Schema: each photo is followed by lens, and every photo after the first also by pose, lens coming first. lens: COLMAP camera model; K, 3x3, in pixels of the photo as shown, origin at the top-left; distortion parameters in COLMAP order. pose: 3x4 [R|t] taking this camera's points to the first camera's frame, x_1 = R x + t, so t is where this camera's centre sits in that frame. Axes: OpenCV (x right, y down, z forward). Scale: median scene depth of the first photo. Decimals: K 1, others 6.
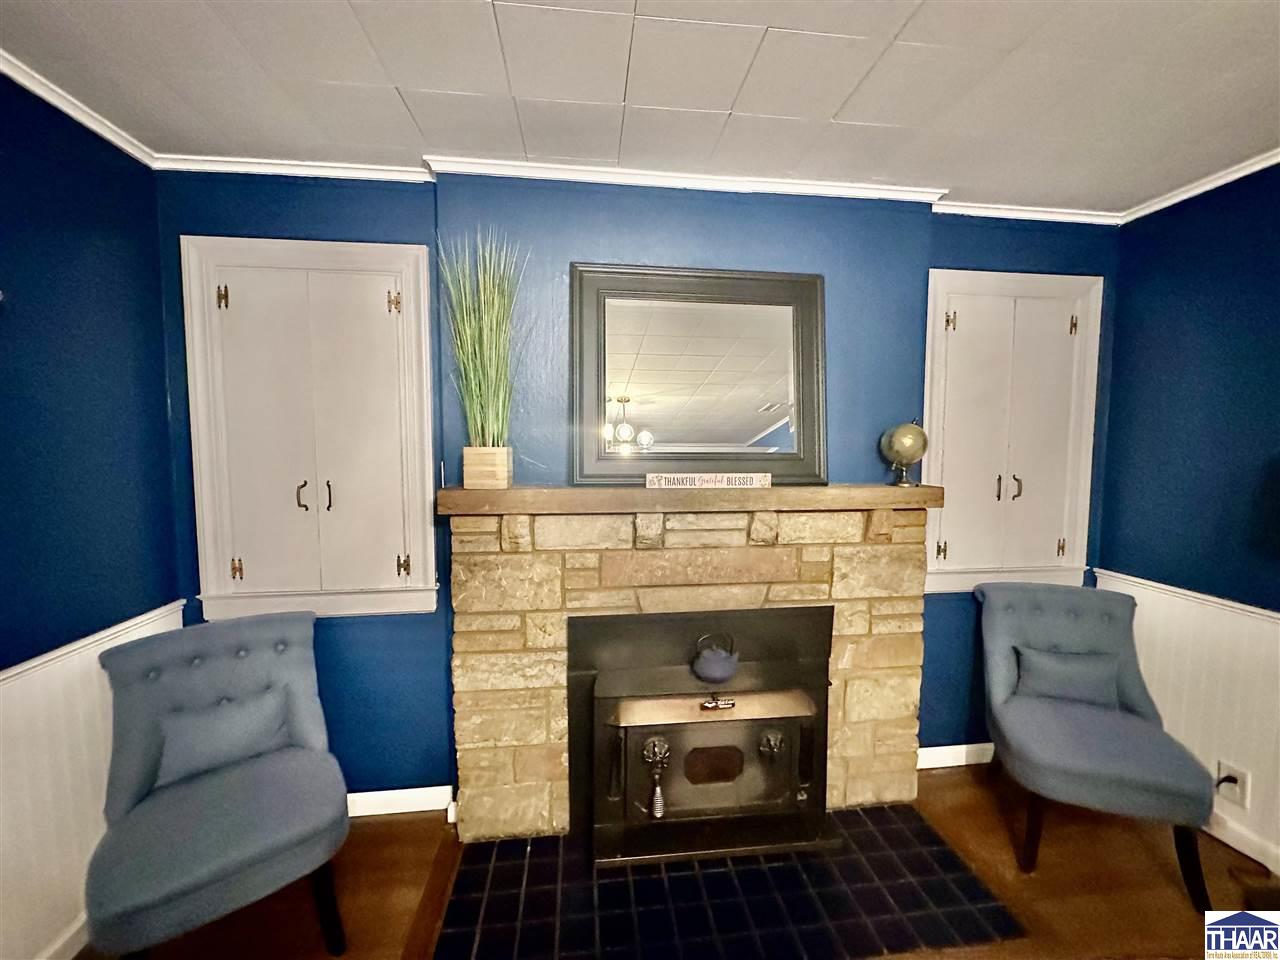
lens RADIAL K [[510.2, 0, 636.5], [0, 510.2, 480.7], [0, 0, 1]] dist [-0.004577, 0.000527]
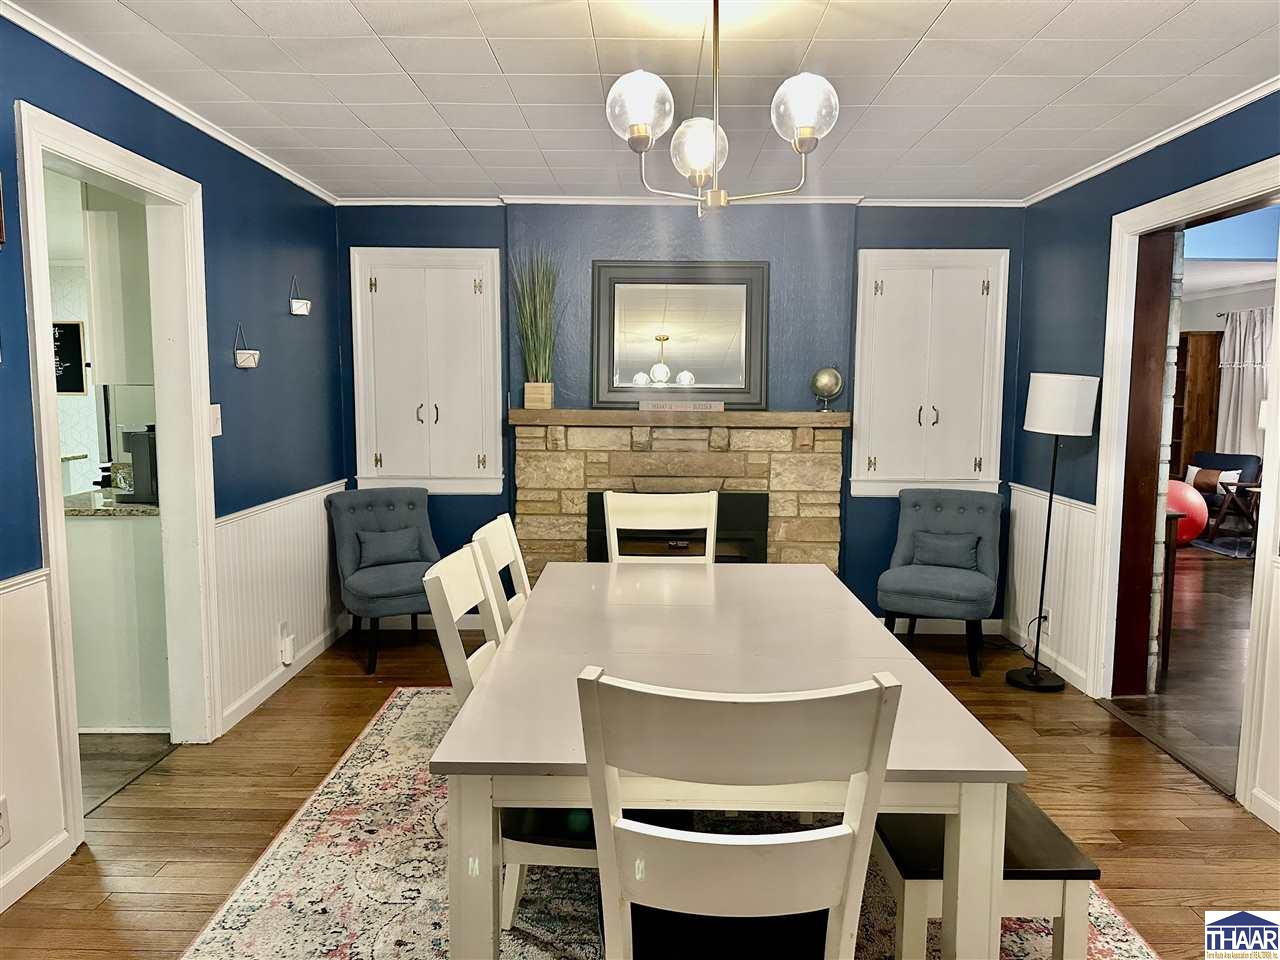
lens RADIAL K [[892.1, 0, 640.9], [0, 892.1, 485.9], [0, 0, 1]] dist [0.096007, -0.000421]
pose [[0.992546, 0.018692, -0.120431, 0.344158], [-0.014197, 0.999174, 0.038074, 0.136345], [0.121044, -0.036081, 0.991991, -1.636640]]
